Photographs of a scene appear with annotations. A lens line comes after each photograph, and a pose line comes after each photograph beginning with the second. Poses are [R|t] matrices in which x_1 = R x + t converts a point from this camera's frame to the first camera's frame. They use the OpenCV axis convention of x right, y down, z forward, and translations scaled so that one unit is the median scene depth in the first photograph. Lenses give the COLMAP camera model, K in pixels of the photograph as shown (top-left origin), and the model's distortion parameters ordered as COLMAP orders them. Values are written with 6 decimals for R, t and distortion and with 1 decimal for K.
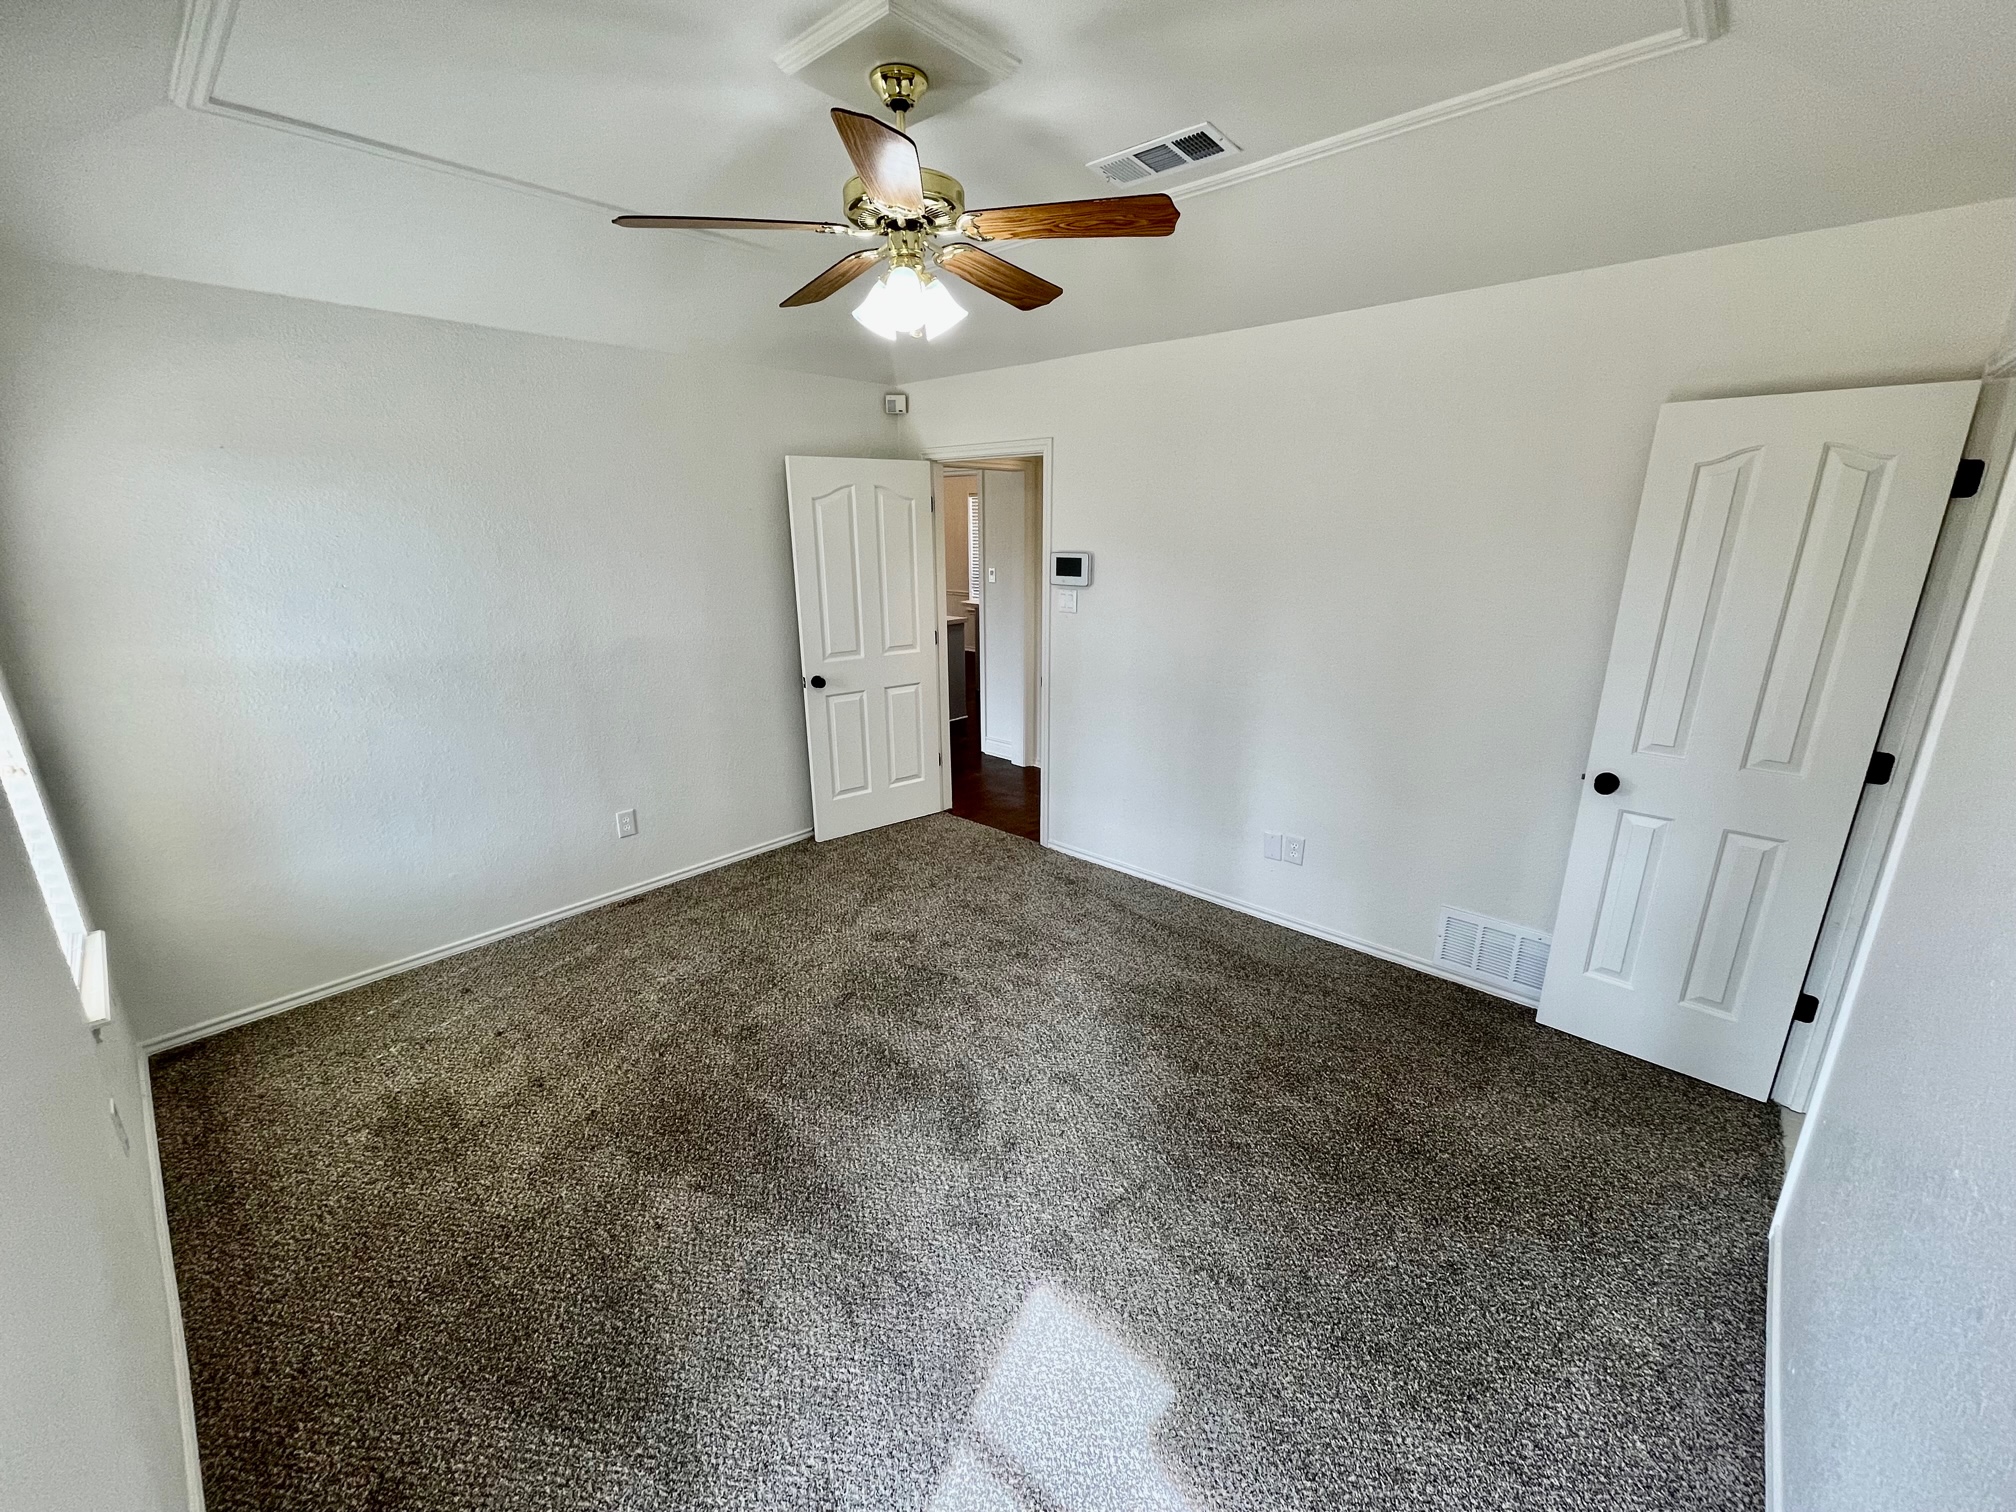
lens RADIAL K [[805.7, 0, 1008.0], [0, 805.7, 756.0], [0, 0, 1]] dist [0.010094, 0.000019]
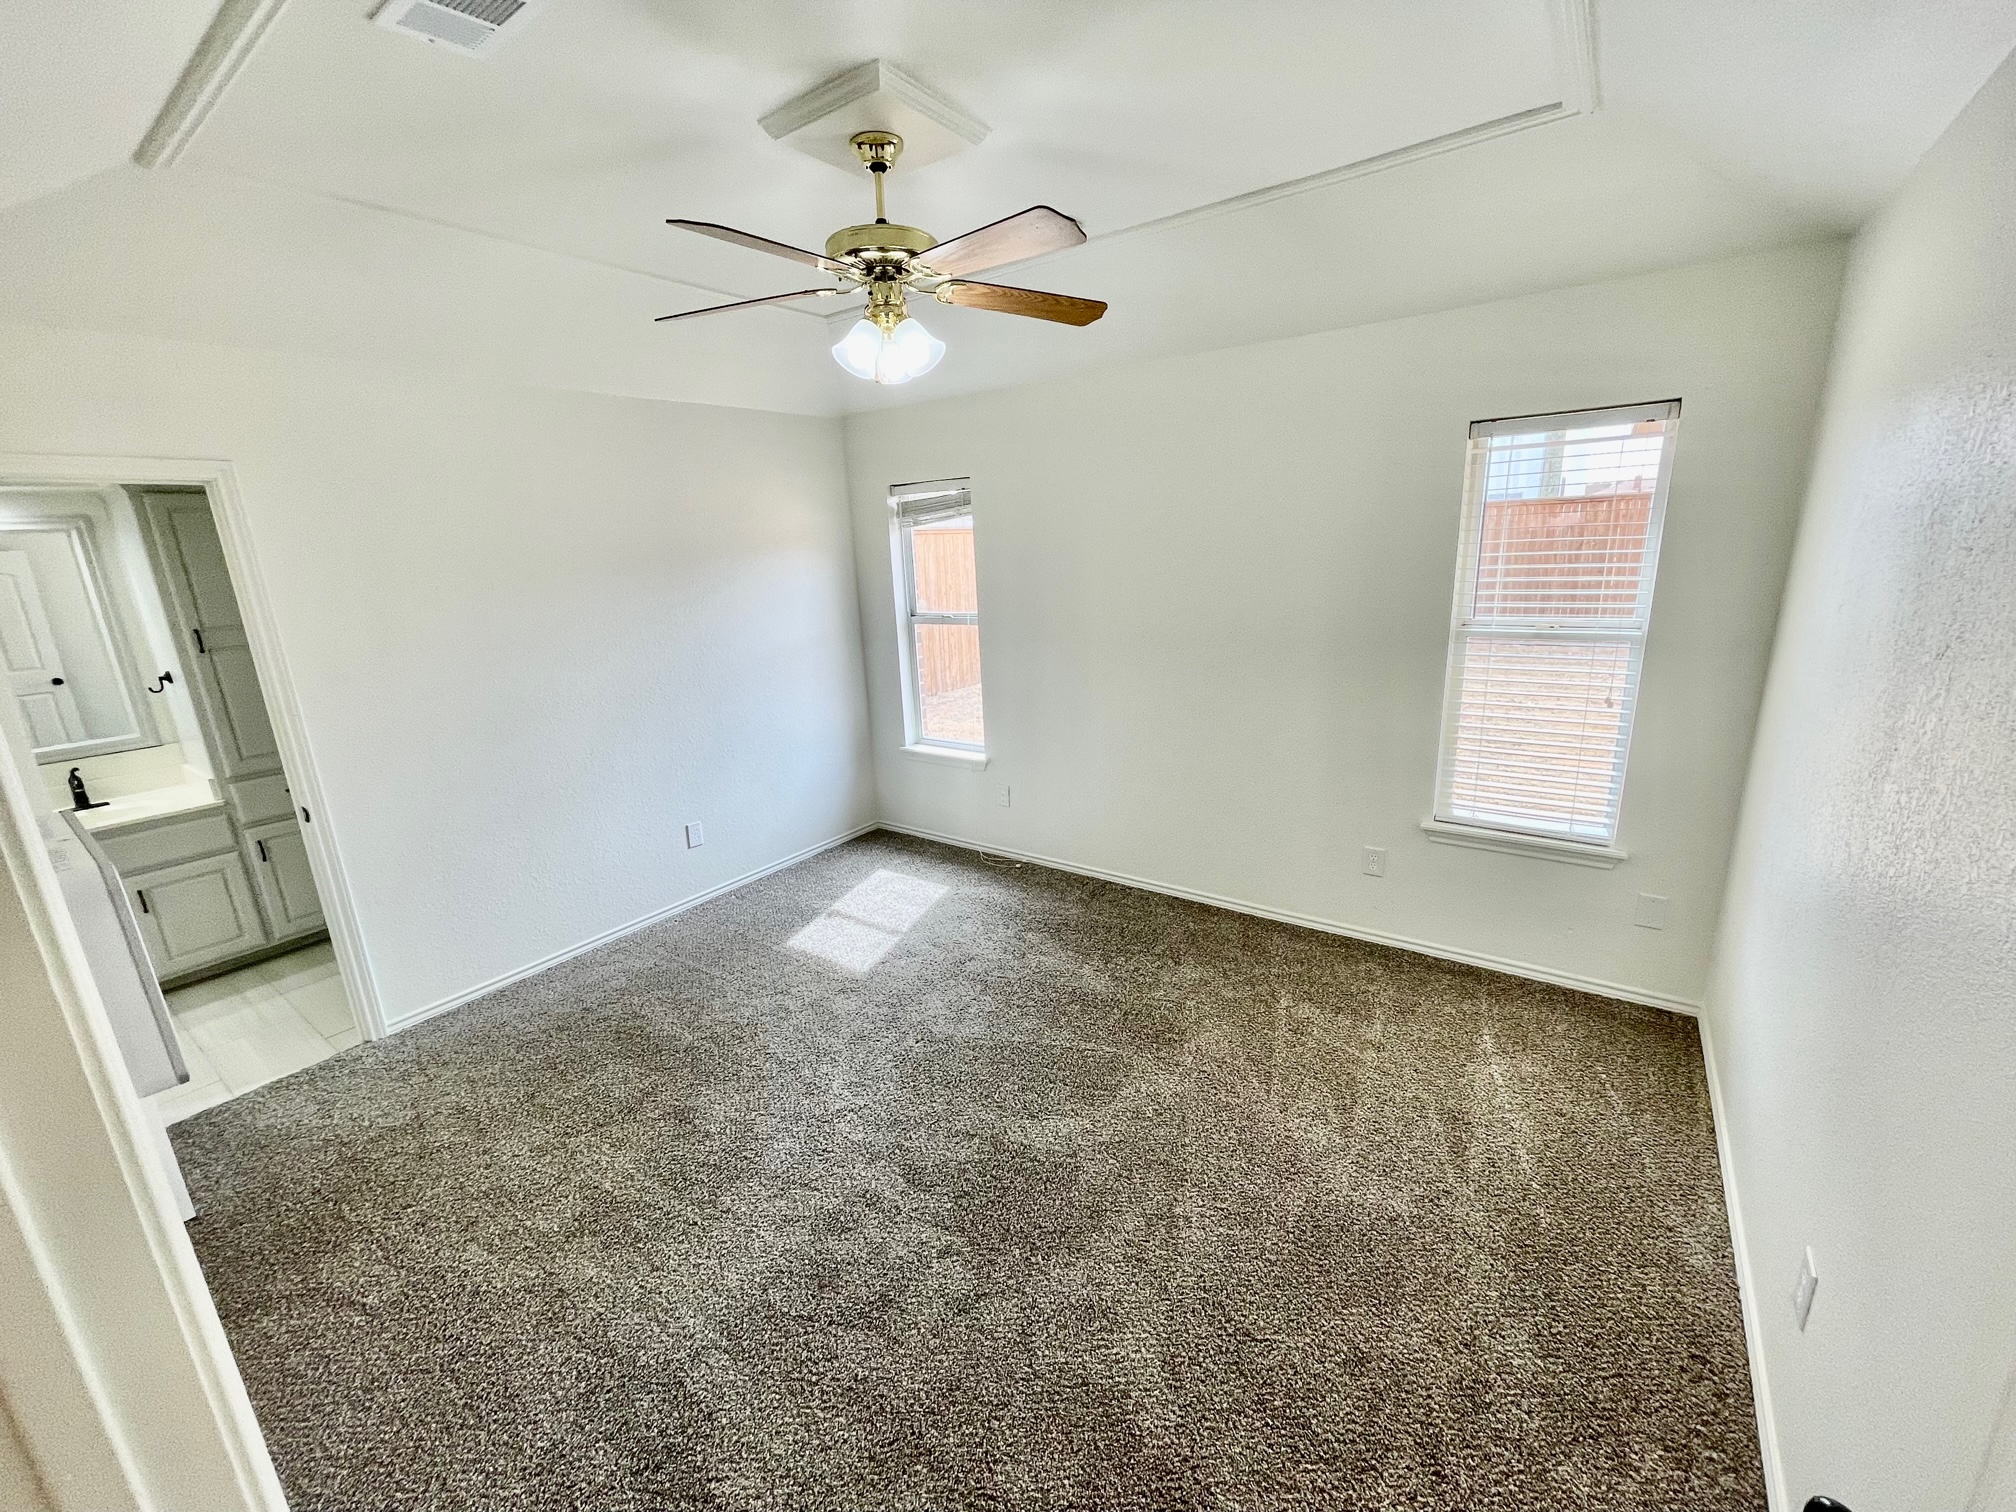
lens RADIAL K [[824.5, 0, 1002.3], [0, 824.5, 763.3], [0, 0, 1]] dist [0.002835, 0.000128]
pose [[-0.993348, 0.077600, -0.085071, -0.086765], [0.021275, 0.849772, 0.526720, -0.417632], [0.113165, 0.521407, -0.845771, 1.395098]]
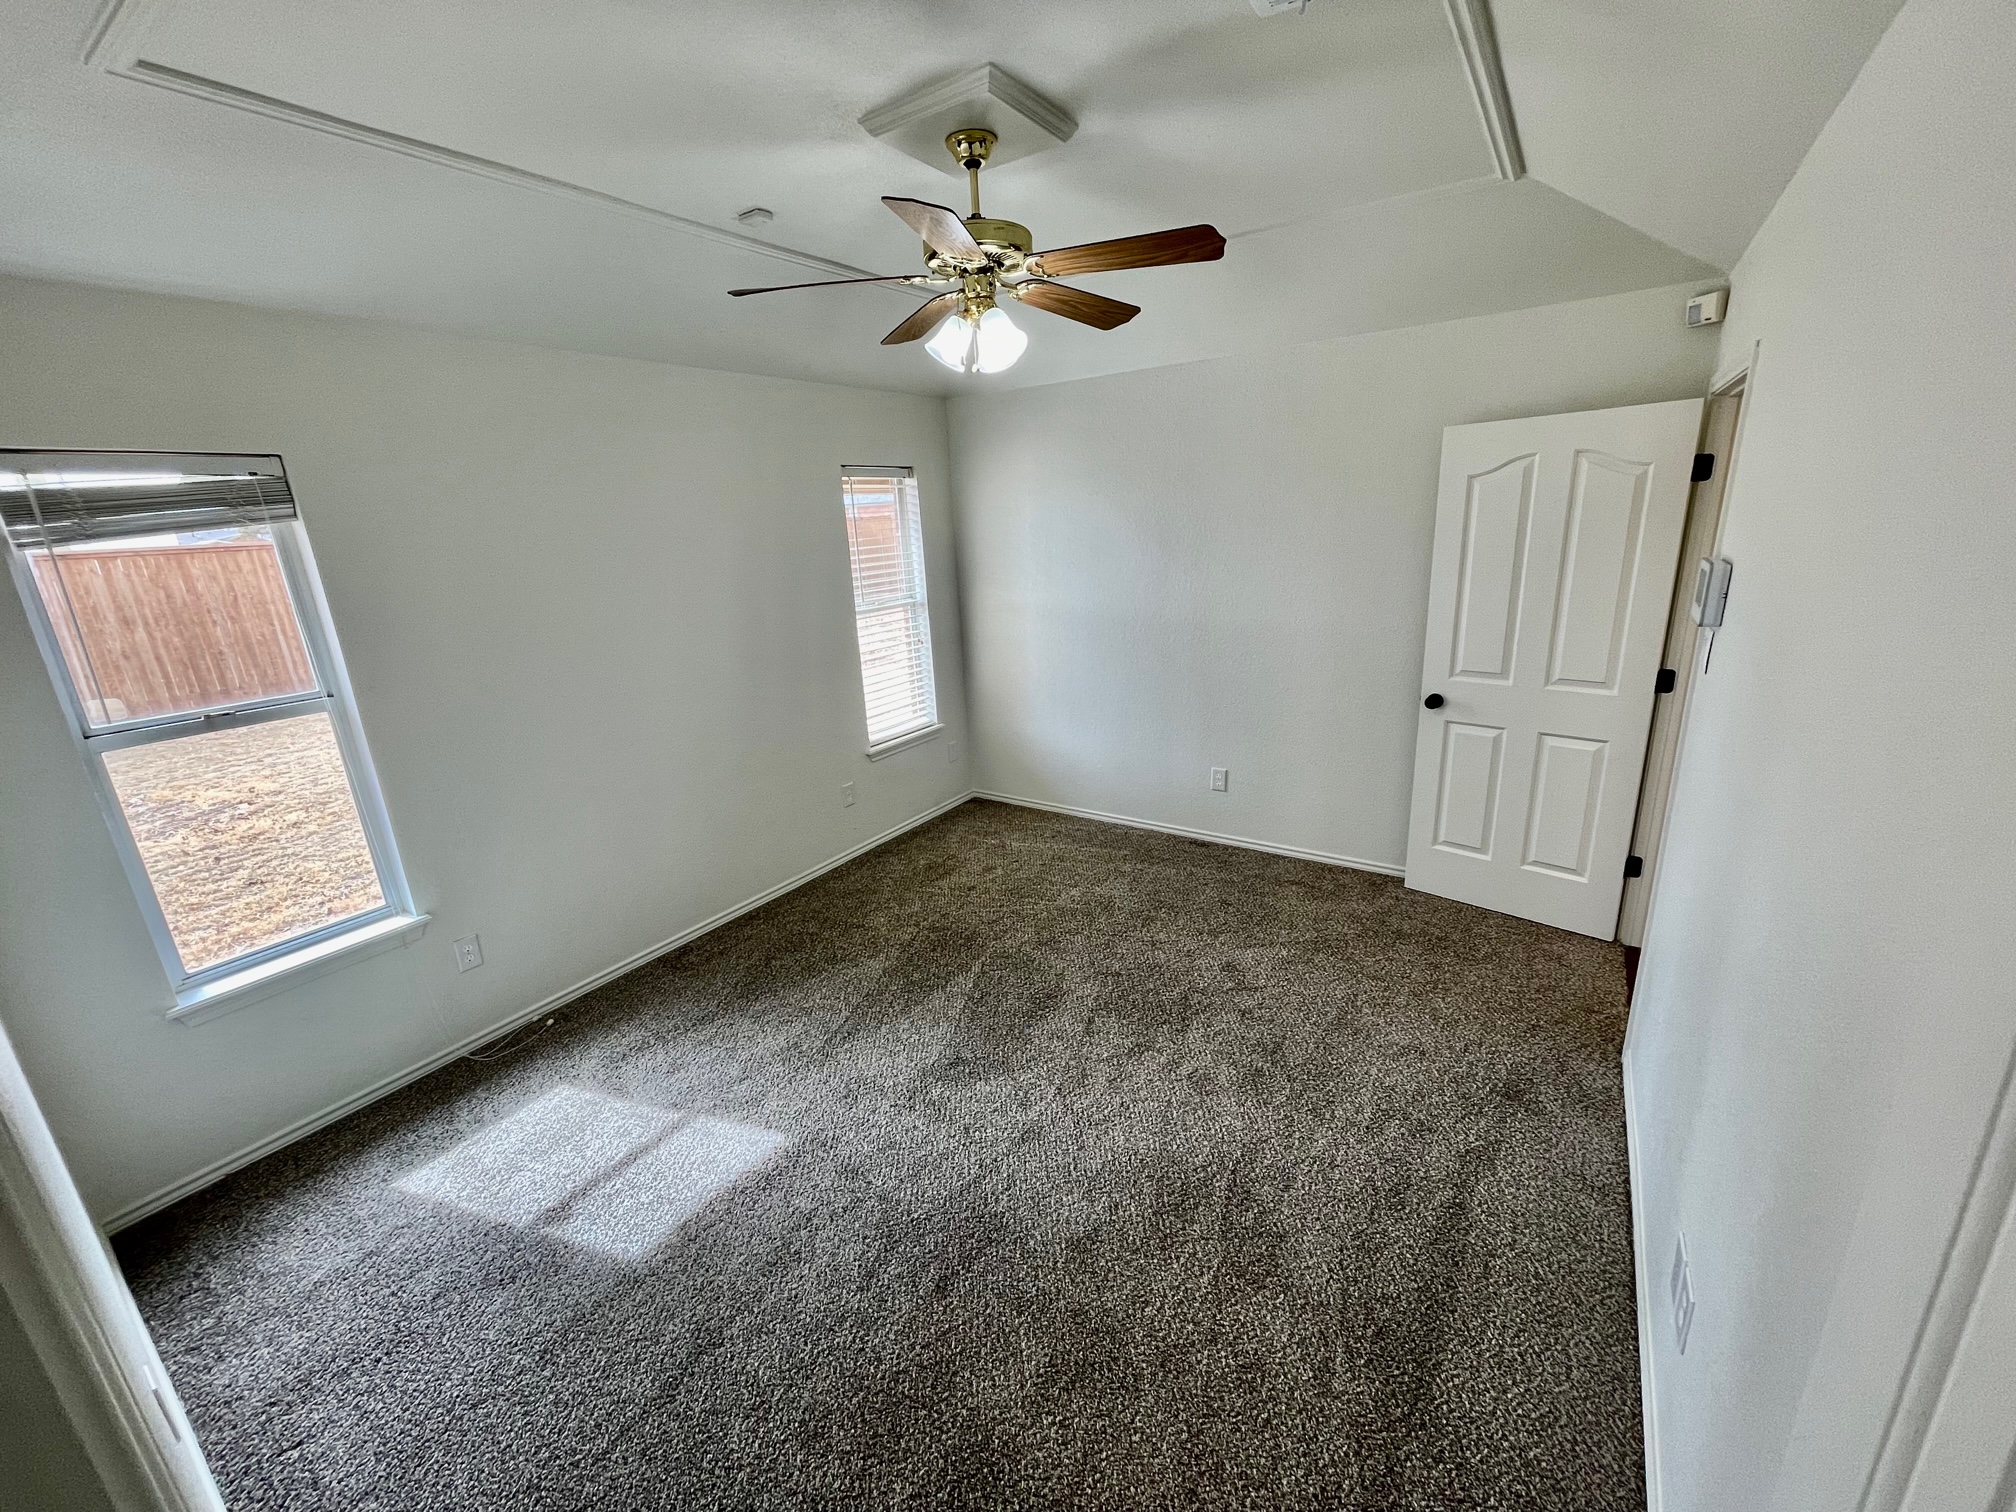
lens RADIAL K [[805.7, 0, 1008.0], [0, 805.7, 756.0], [0, 0, 1]] dist [0.010094, 0.000019]
pose [[0.140065, 0.276092, -0.950871, 0.684029], [-0.231303, 0.942890, 0.239703, -0.185369], [0.962747, 0.186365, 0.195926, 0.580009]]
